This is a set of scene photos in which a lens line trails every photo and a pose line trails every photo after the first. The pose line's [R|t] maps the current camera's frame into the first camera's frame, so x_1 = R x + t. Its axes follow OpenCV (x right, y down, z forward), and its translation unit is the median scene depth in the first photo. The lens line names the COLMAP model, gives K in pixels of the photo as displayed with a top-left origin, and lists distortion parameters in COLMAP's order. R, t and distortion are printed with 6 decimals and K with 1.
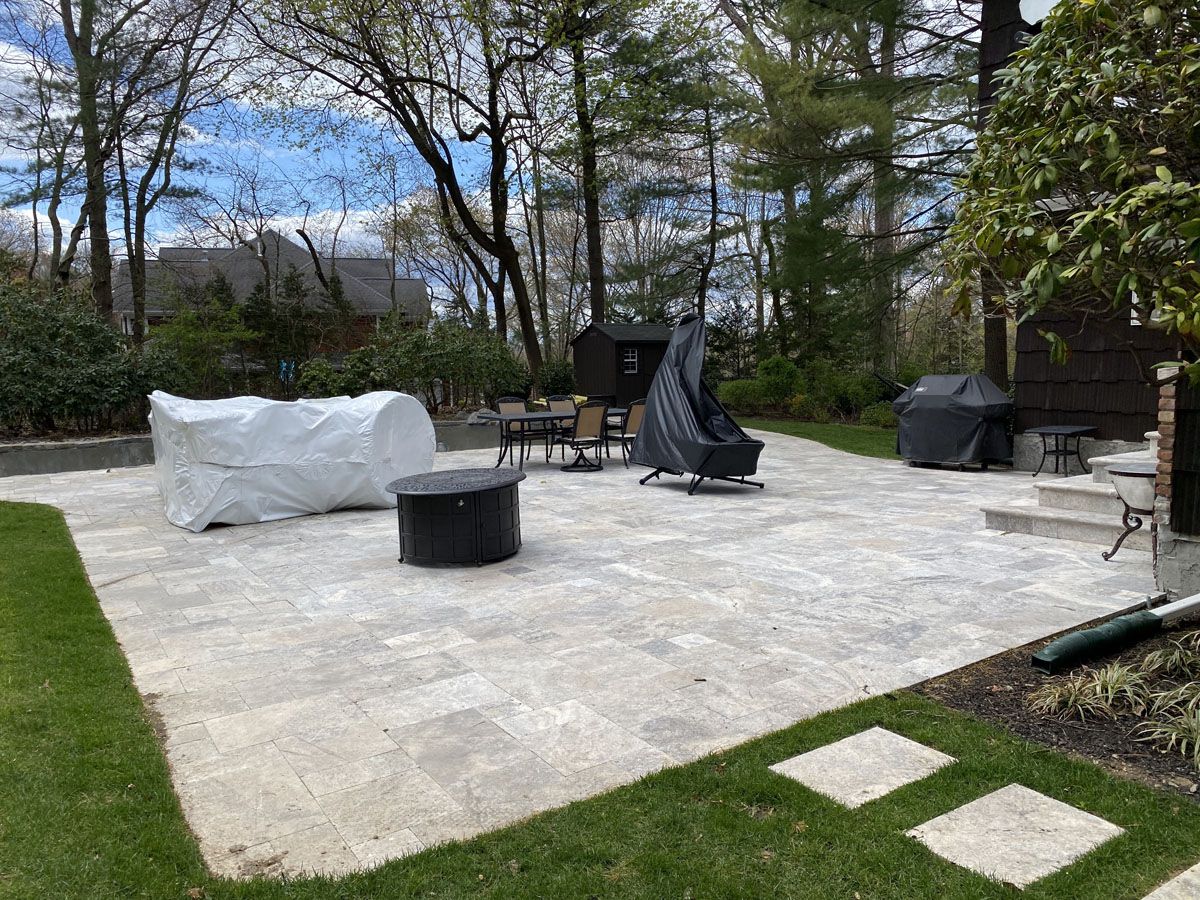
lens RADIAL K [[924.3, 0, 603.7], [0, 924.3, 454.8], [0, 0, 1]] dist [0.049467, -0.071702]
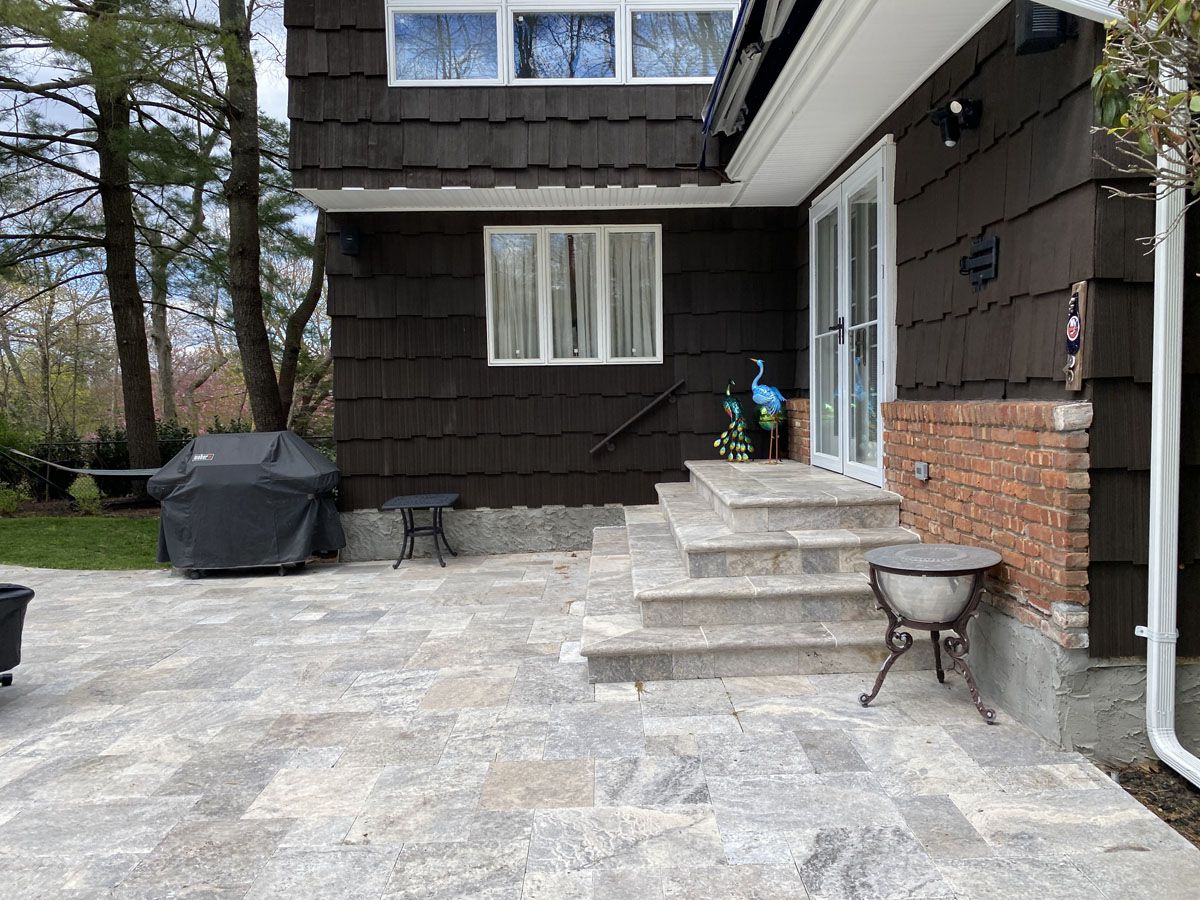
lens RADIAL K [[911.3, 0, 600.3], [0, 911.3, 457.8], [0, 0, 1]] dist [0.098427, -0.167121]
pose [[0.539344, -0.050737, 0.840556, -0.056990], [0.100808, 0.994895, -0.004631, -0.047466], [-0.836030, 0.087232, 0.541705, 0.508720]]
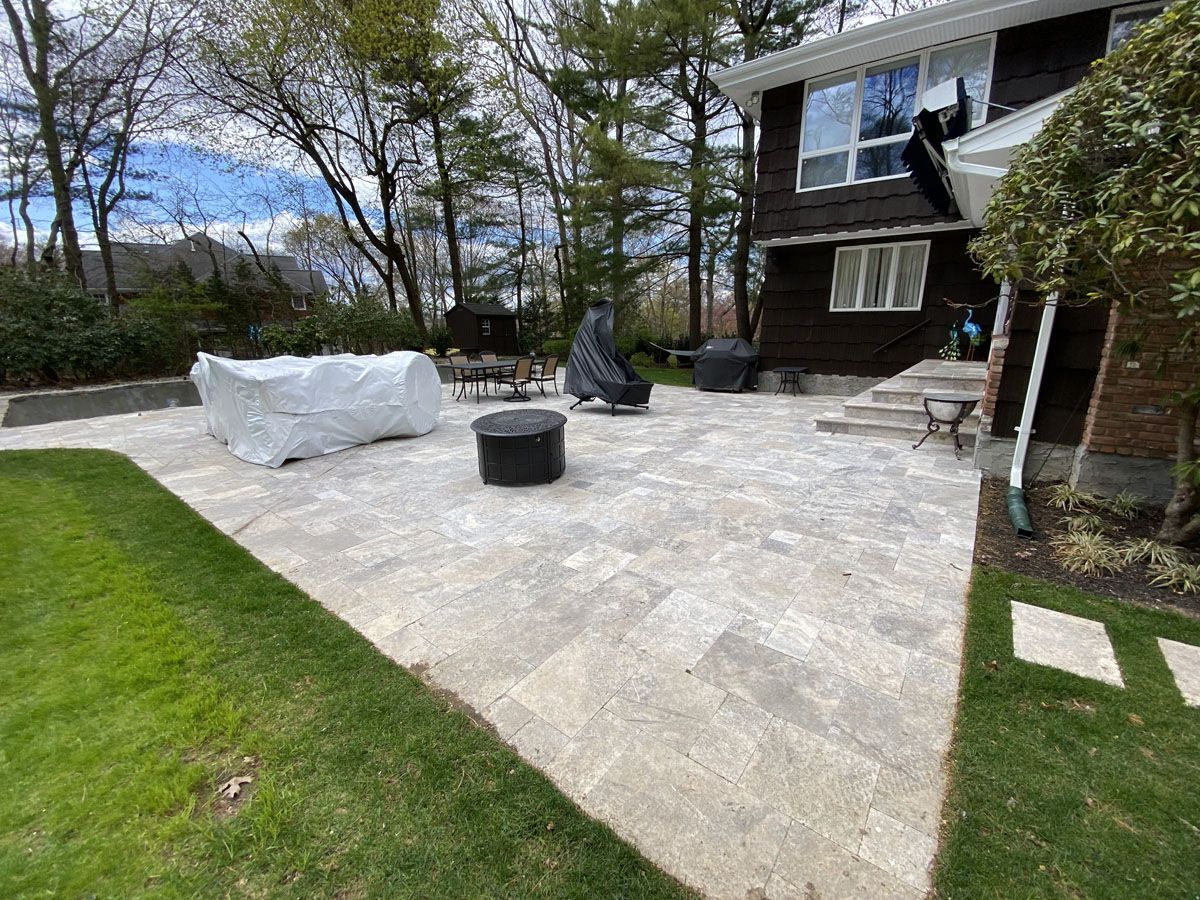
lens RADIAL K [[489.3, 0, 596.6], [0, 489.3, 447.2], [0, 0, 1]] dist [0.016665, -0.018812]
pose [[0.944578, -0.070738, 0.320576, -0.209199], [0.025329, 0.989302, 0.143666, -0.025368], [-0.327309, -0.127584, 0.936265, 0.210072]]
